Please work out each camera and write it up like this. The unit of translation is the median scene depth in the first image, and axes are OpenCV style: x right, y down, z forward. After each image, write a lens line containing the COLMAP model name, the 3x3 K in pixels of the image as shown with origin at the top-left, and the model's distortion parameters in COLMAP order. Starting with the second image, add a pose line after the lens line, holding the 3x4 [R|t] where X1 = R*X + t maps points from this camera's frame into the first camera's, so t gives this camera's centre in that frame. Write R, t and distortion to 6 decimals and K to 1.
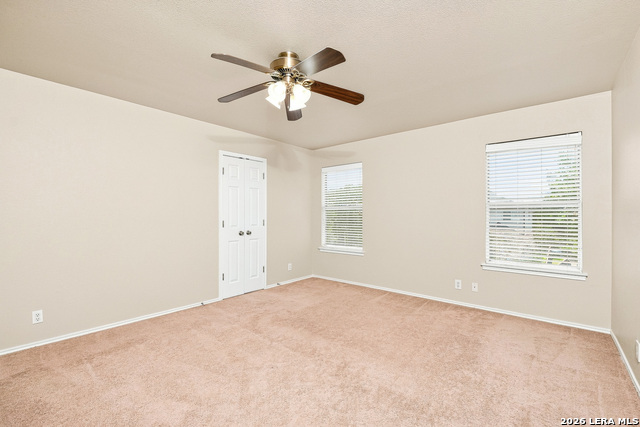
lens RADIAL K [[280.7, 0, 320.0], [0, 280.7, 213.5], [0, 0, 1]] dist [0.000824, -0.000018]
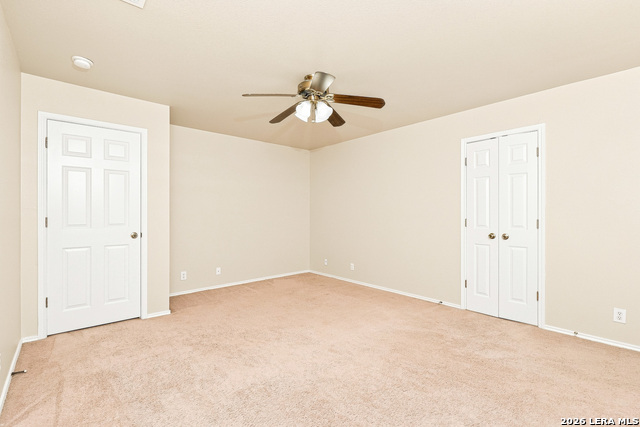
lens RADIAL K [[280.7, 0, 320.0], [0, 280.7, 213.5], [0, 0, 1]] dist [0.000824, -0.000018]
pose [[-0.108845, 0.009102, -0.994017, 0.557628], [0.006582, 0.999943, 0.008436, 0.000139], [0.994037, -0.005624, -0.108898, 0.648497]]
